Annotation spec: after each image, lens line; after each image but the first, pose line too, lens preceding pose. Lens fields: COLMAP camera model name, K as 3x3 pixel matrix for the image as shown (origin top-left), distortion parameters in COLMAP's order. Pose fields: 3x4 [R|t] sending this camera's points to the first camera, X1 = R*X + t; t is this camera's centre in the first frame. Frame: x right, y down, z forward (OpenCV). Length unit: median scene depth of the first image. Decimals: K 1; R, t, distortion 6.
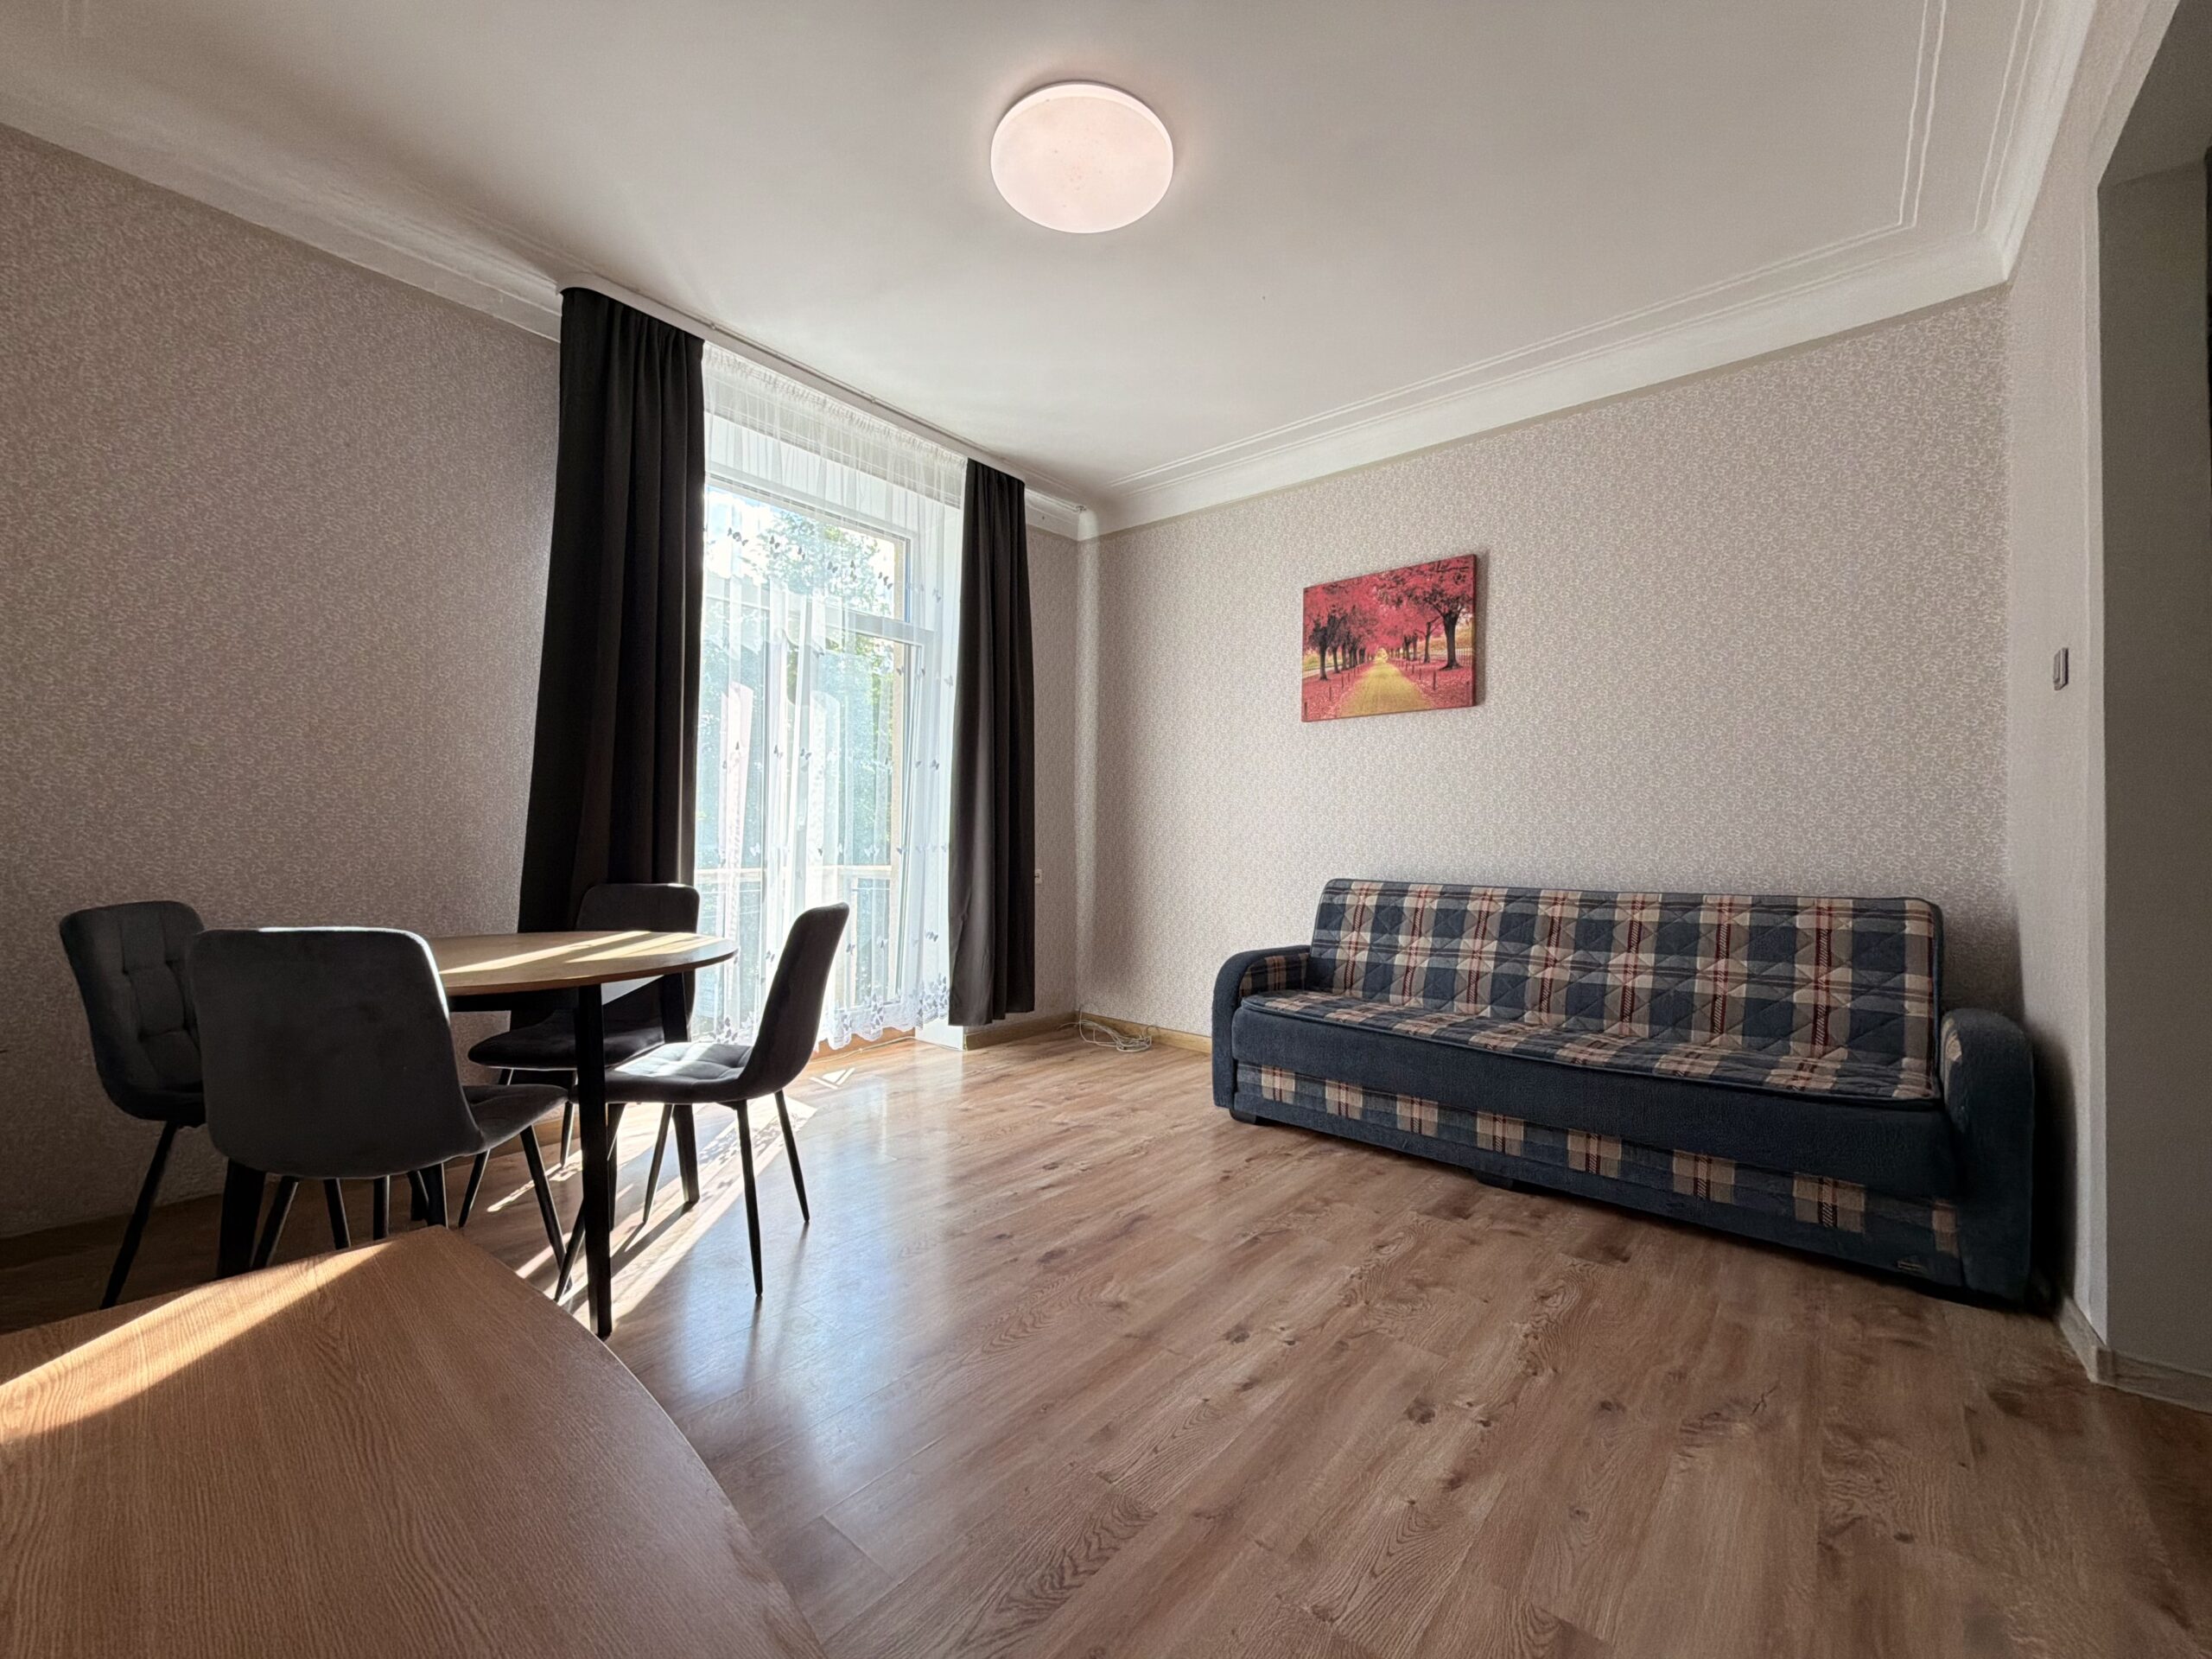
lens RADIAL K [[883.3, 0, 1100.4], [0, 883.3, 830.5], [0, 0, 1]] dist [0.000557, -0.000171]
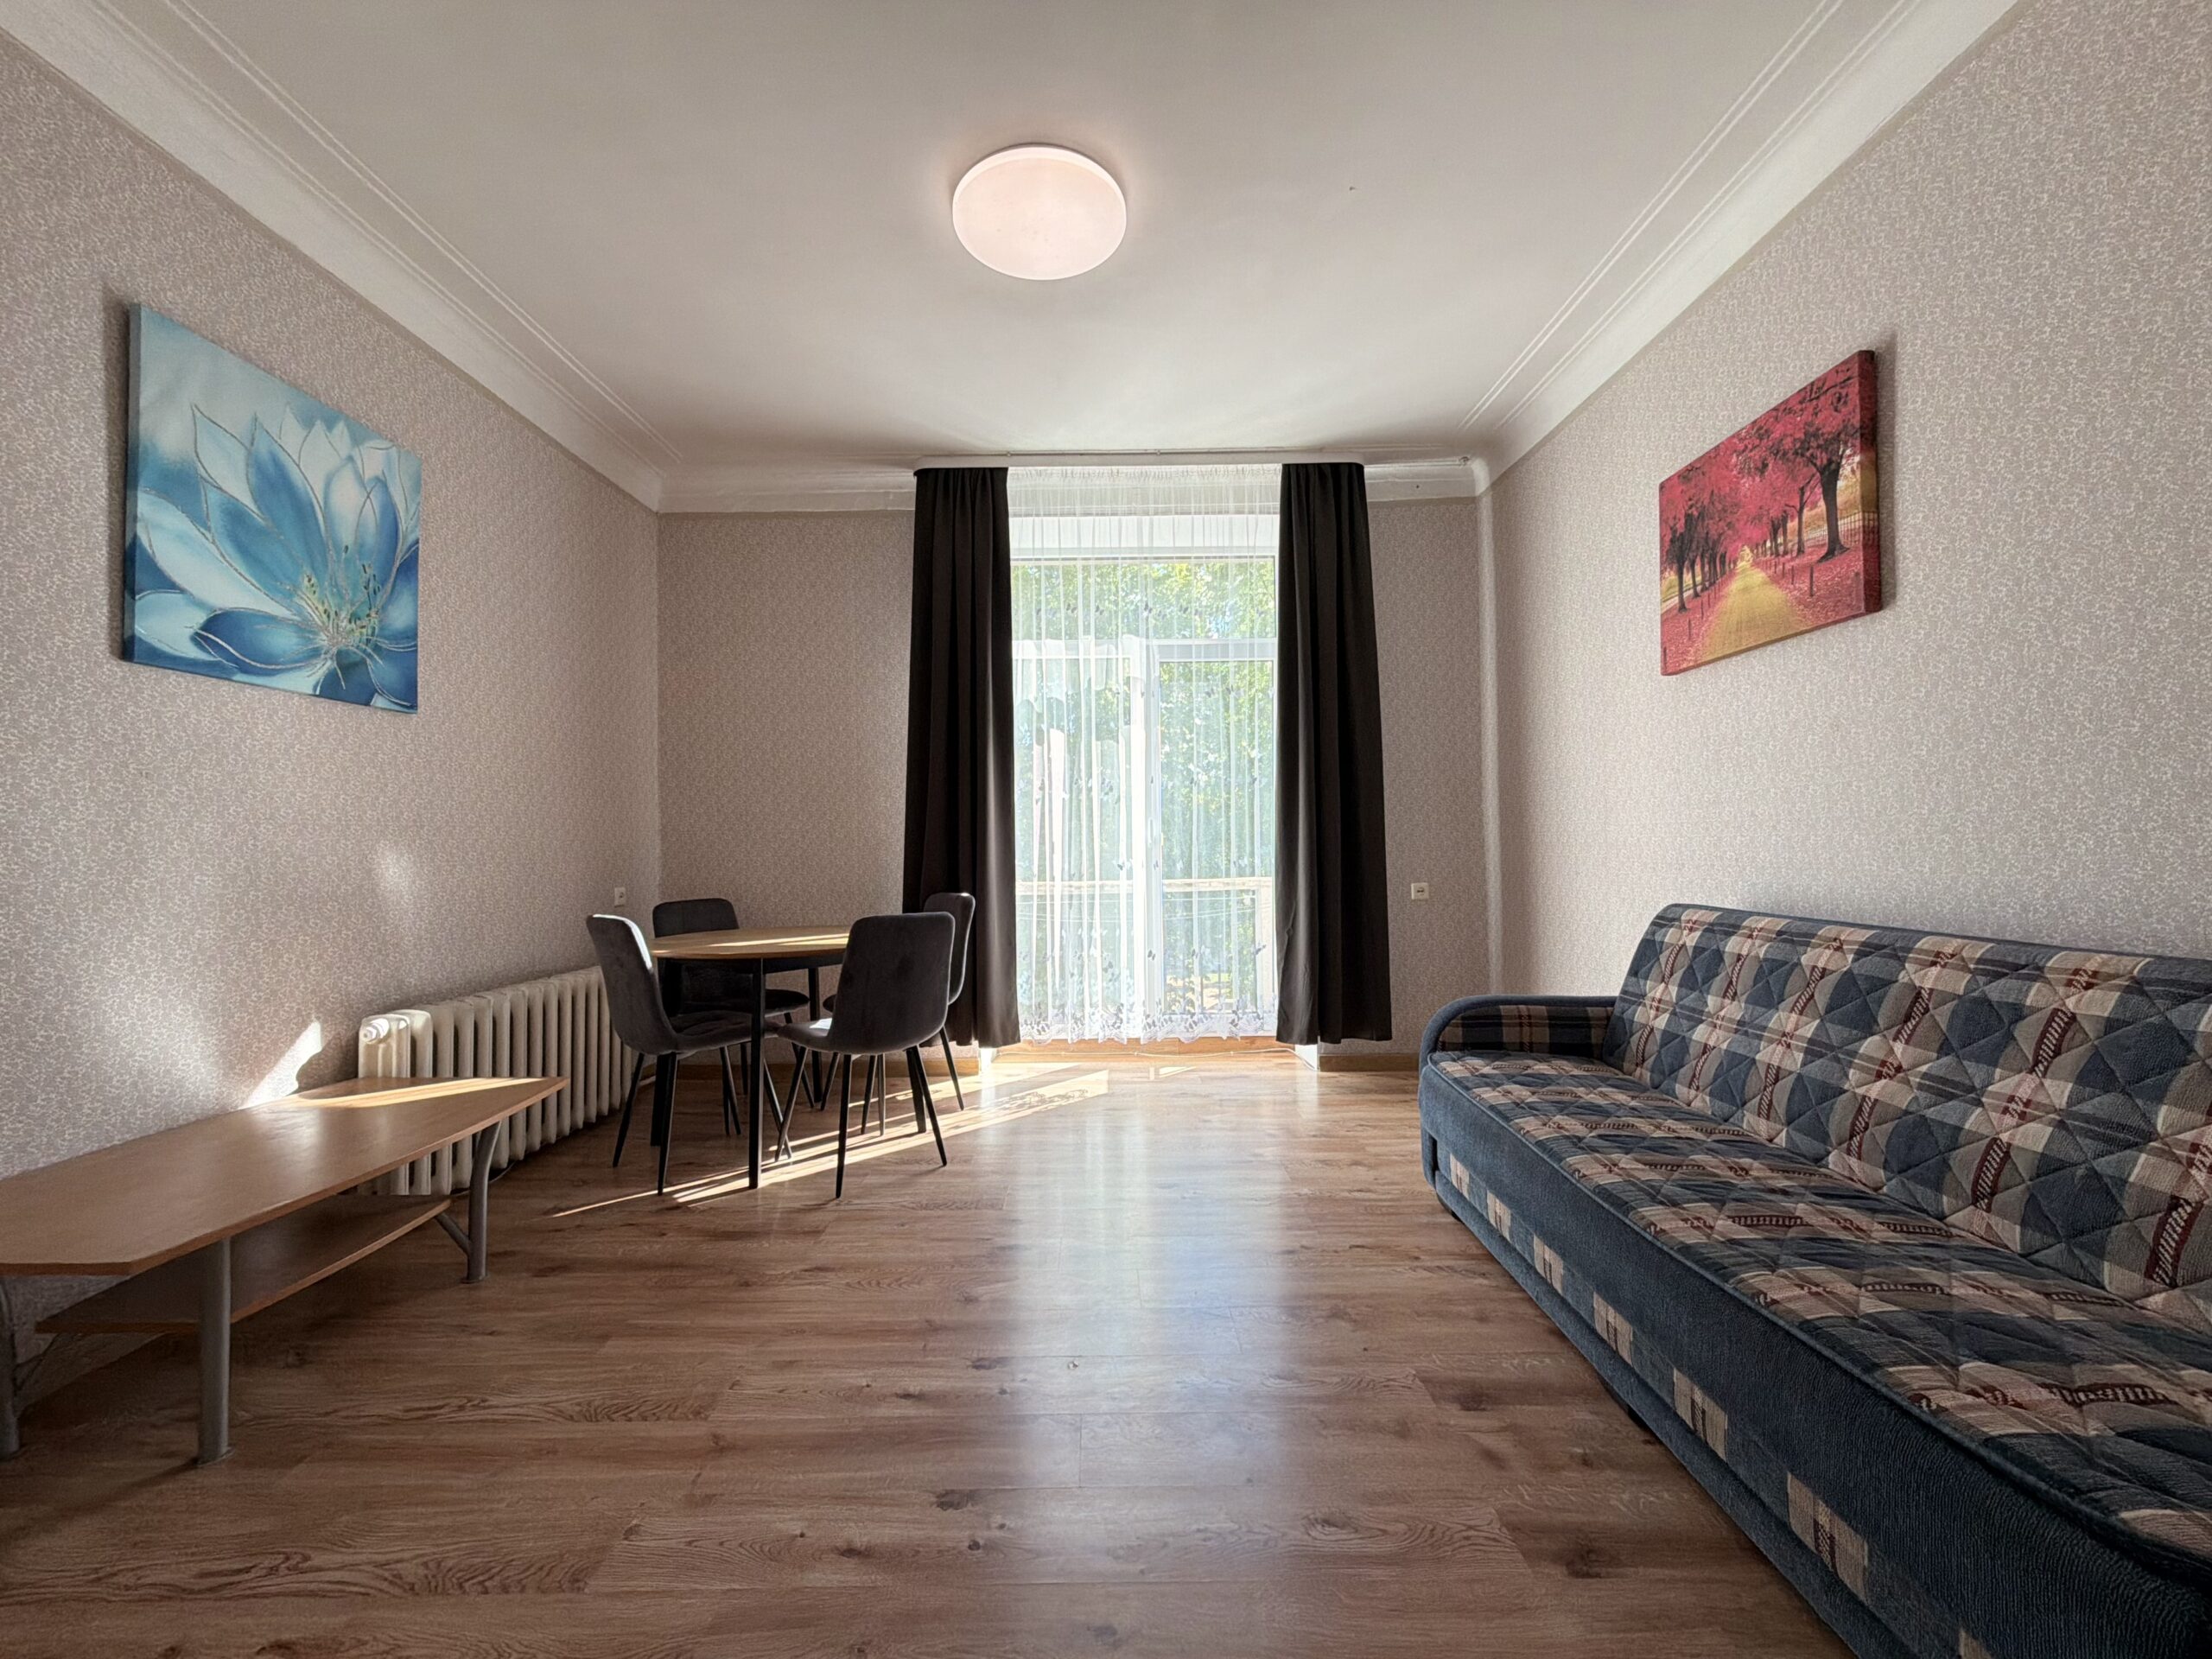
lens RADIAL K [[883.3, 0, 1100.4], [0, 883.3, 830.5], [0, 0, 1]] dist [0.000557, -0.000171]
pose [[0.649296, -0.033860, -0.759782, 0.565028], [0.030221, 0.999368, -0.018711, -0.002605], [0.759935, -0.010812, 0.649909, 0.256525]]
